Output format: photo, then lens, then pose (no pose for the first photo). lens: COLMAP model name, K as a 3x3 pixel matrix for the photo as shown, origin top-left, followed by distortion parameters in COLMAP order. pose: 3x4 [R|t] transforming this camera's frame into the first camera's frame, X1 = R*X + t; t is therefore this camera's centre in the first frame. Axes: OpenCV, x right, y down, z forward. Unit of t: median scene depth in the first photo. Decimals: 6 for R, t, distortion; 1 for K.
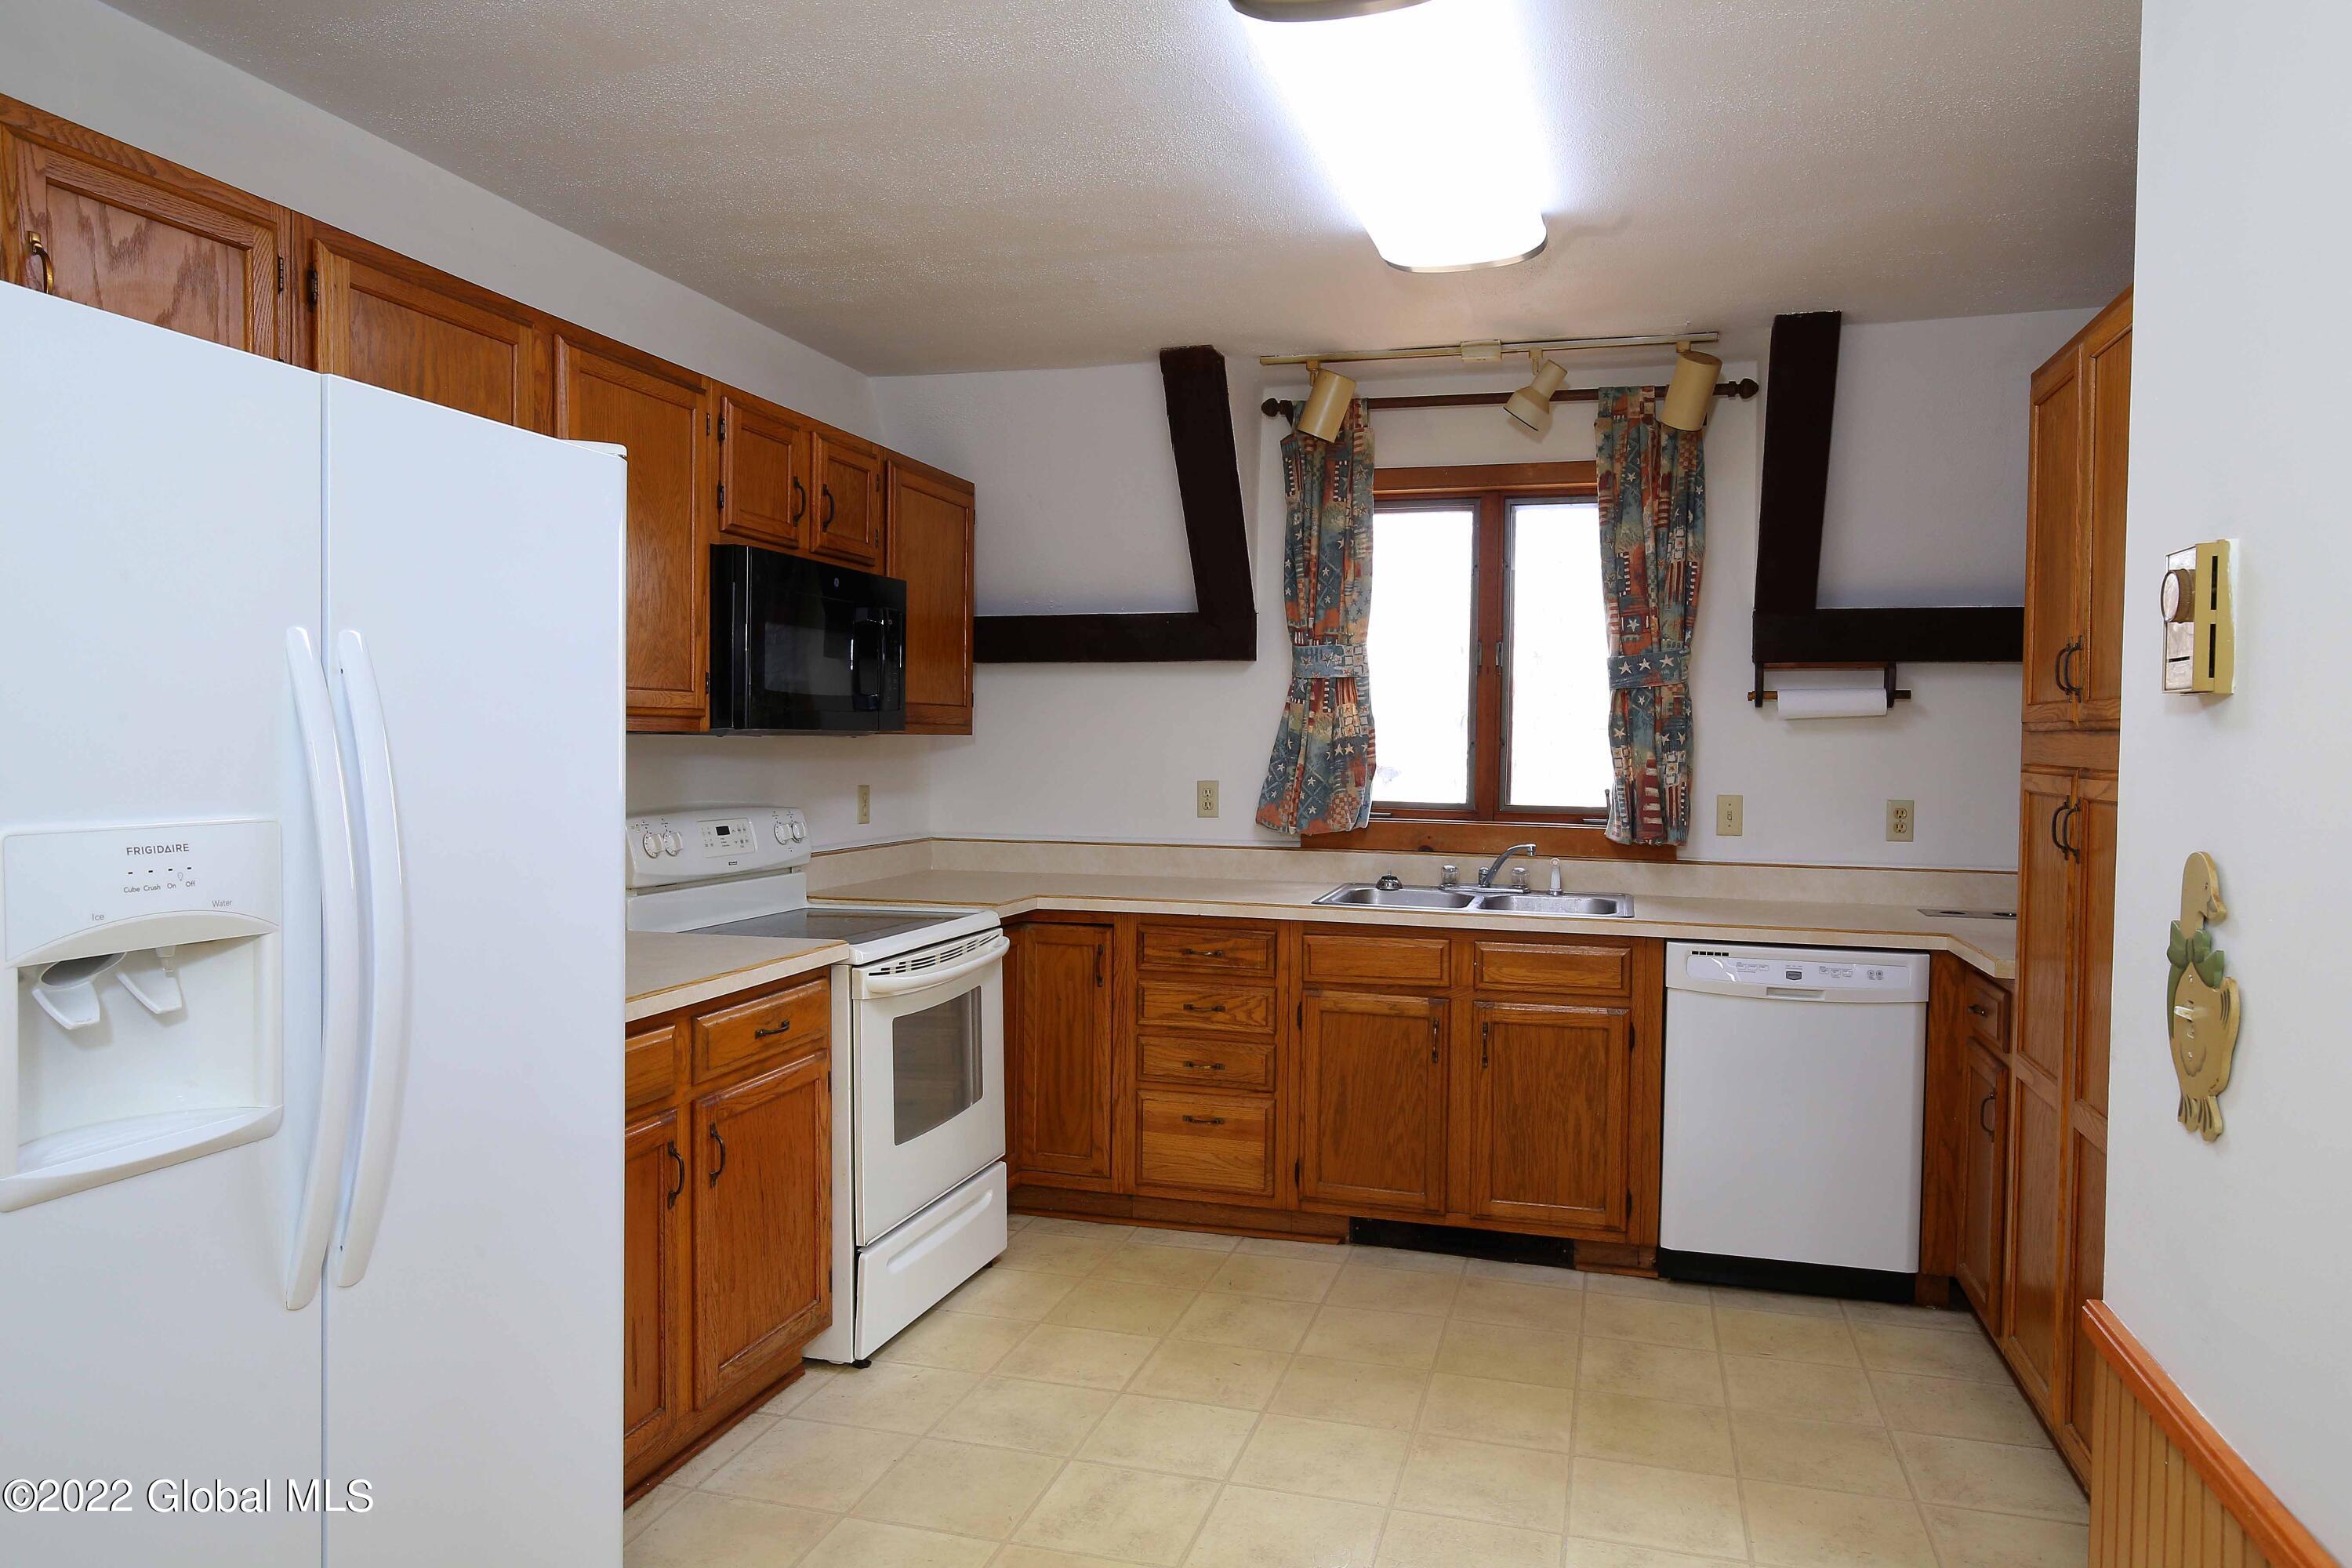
lens RADIAL K [[1552.9, 0, 1176.0], [0, 1552.9, 784.0], [0, 0, 1]] dist [-0.001002, -0.000558]
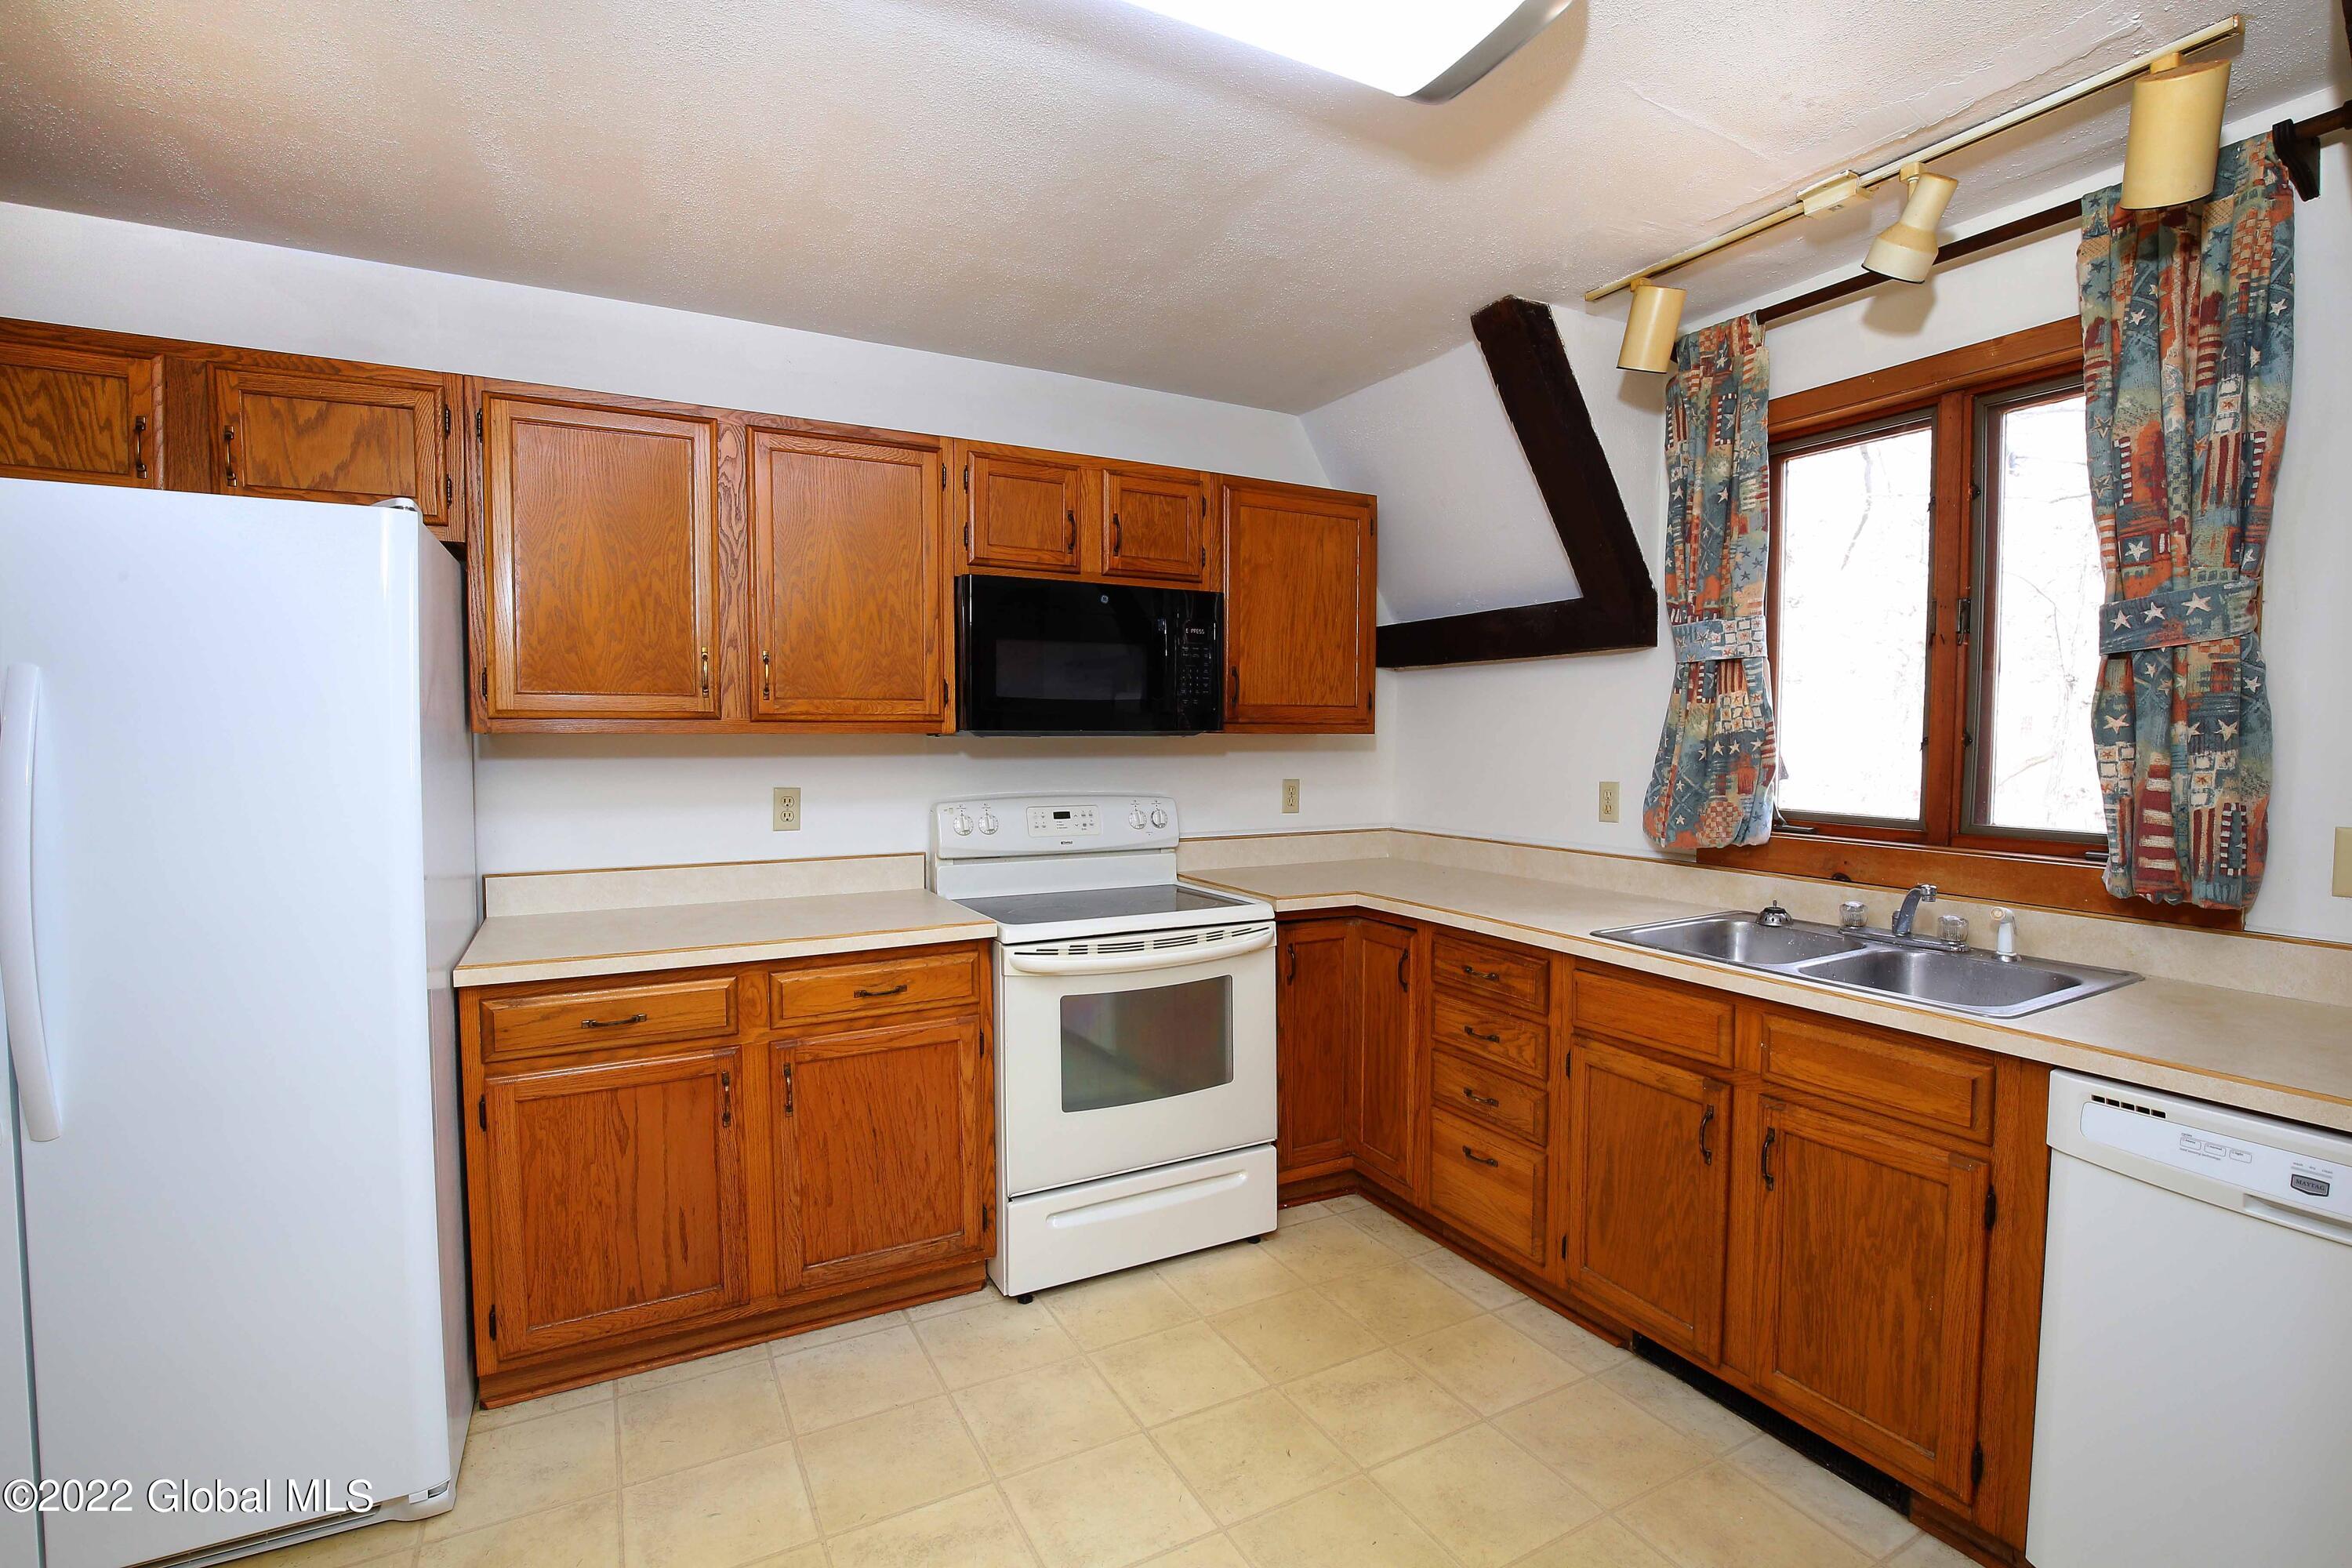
lens RADIAL K [[1080.3, 0, 1176.0], [0, 1080.3, 784.0], [0, 0, 1]] dist [-0.039402, 0.006604]
pose [[0.702259, 0.023783, -0.711524, 0.337156], [-0.014775, 0.999713, 0.018834, -0.010481], [0.711768, -0.002713, 0.702409, 0.438763]]
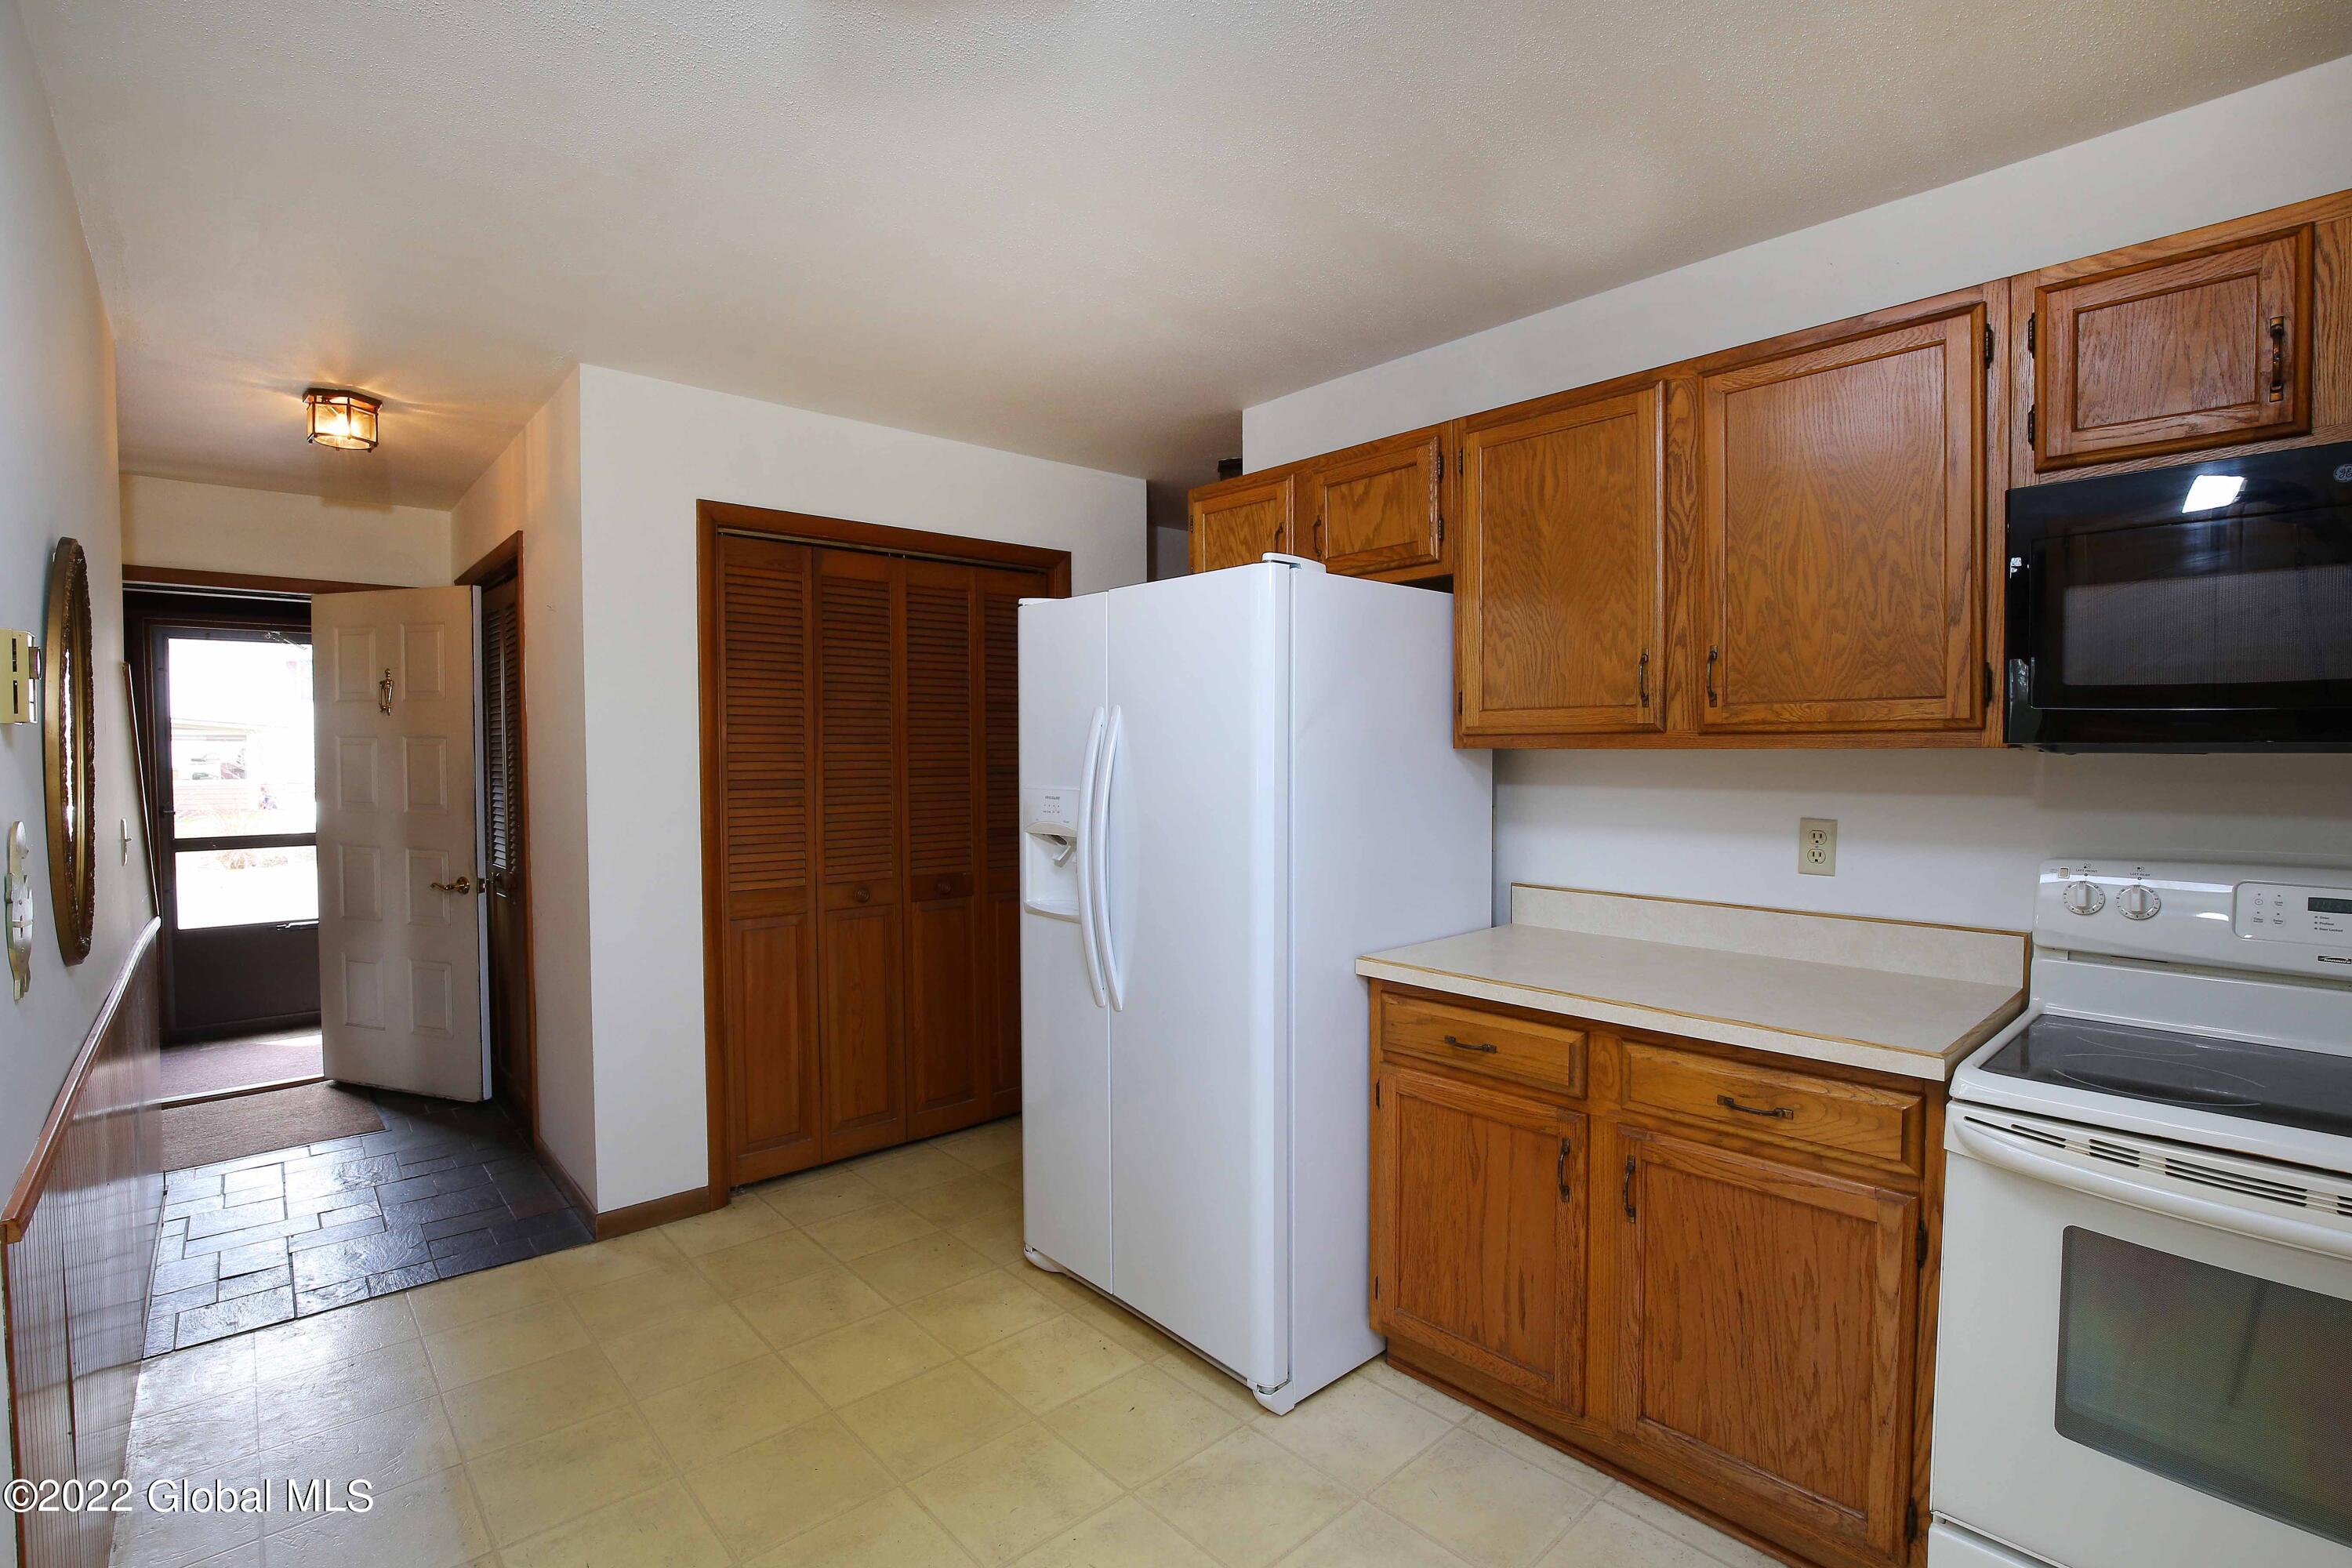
lens RADIAL K [[1080.3, 0, 1176.0], [0, 1080.3, 784.0], [0, 0, 1]] dist [-0.039402, 0.006604]
pose [[-0.533525, 0.018639, -0.845579, 0.281086], [-0.025858, 0.998930, 0.038335, -0.020871], [0.845389, 0.042317, -0.532472, 0.761529]]
